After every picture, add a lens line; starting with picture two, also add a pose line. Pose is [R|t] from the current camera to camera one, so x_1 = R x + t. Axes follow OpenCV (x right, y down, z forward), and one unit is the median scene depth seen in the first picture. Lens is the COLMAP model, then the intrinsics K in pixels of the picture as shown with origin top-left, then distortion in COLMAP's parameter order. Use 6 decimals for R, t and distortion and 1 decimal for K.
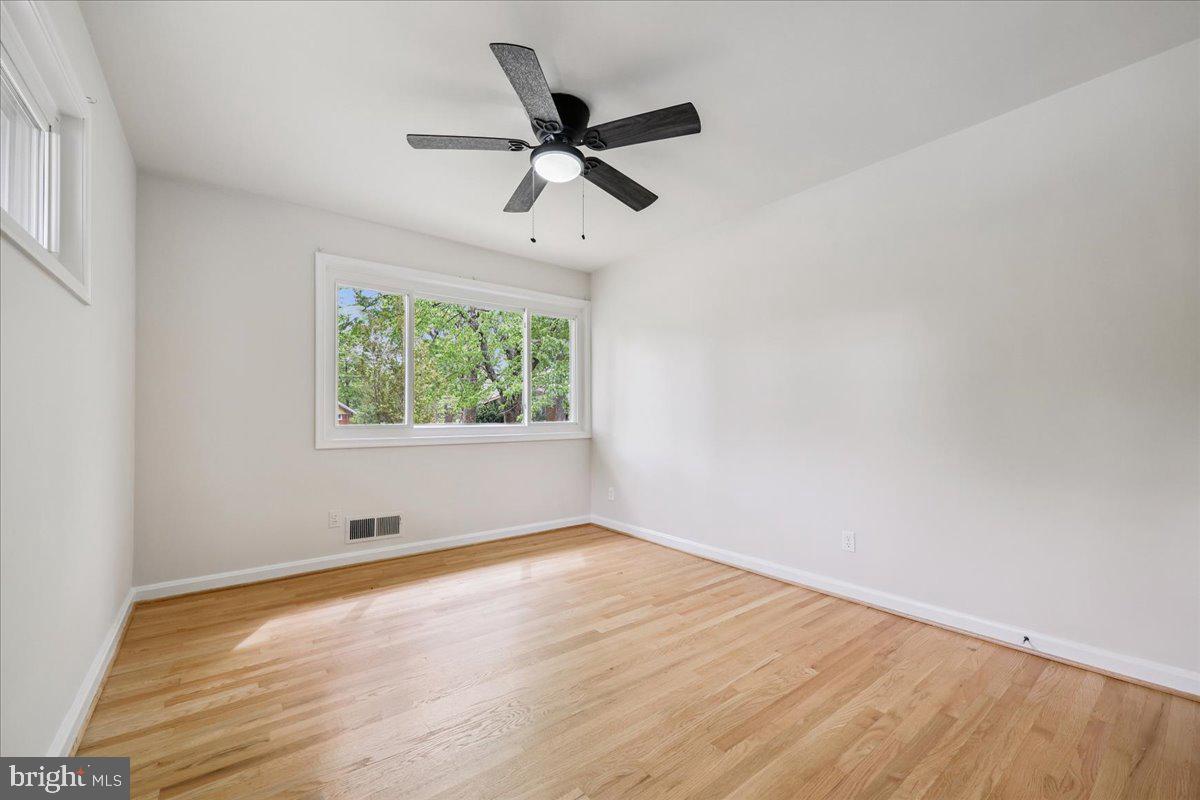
lens RADIAL K [[485.5, 0, 604.5], [0, 485.5, 404.2], [0, 0, 1]] dist [-0.001945, -0.000160]
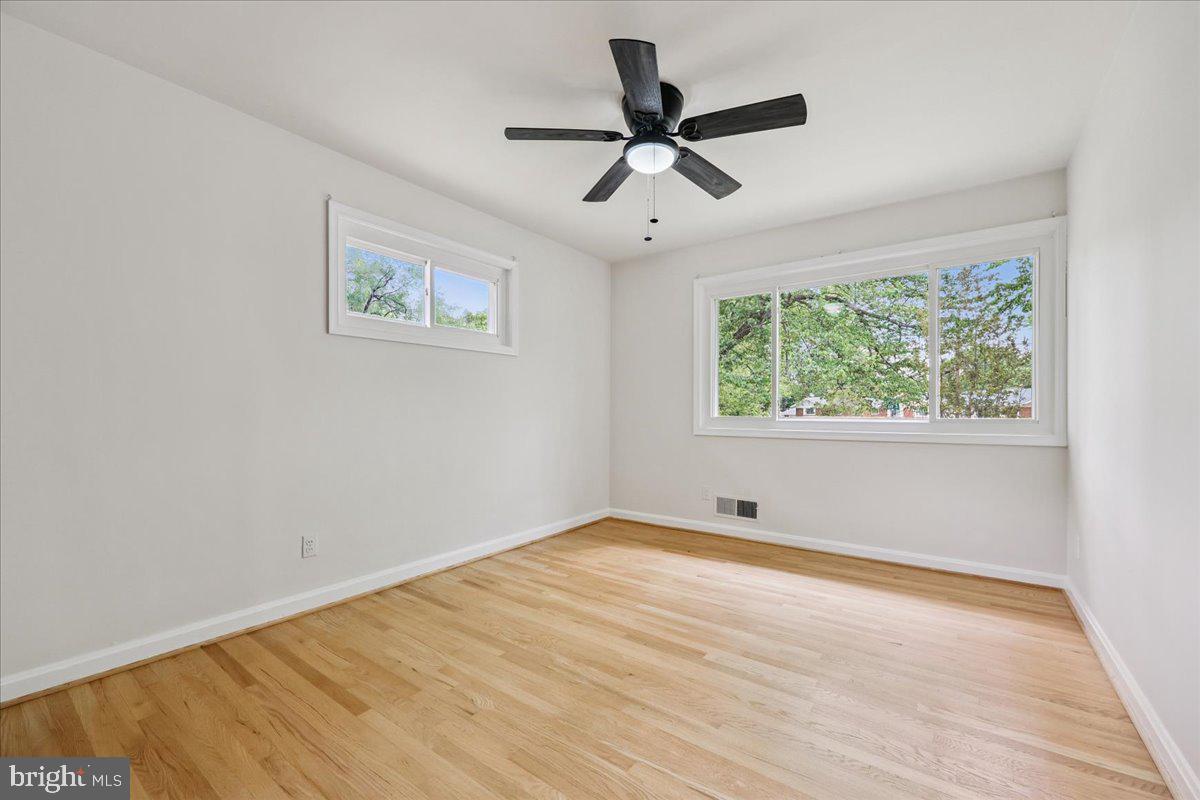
lens RADIAL K [[485.5, 0, 604.6], [0, 485.5, 408.3], [0, 0, 1]] dist [-0.001945, -0.000160]
pose [[0.260224, 0.000679, -0.965548, 0.549818], [0.024450, 0.999674, 0.007293, 0.006261], [0.965239, -0.025506, 0.260123, 0.422627]]
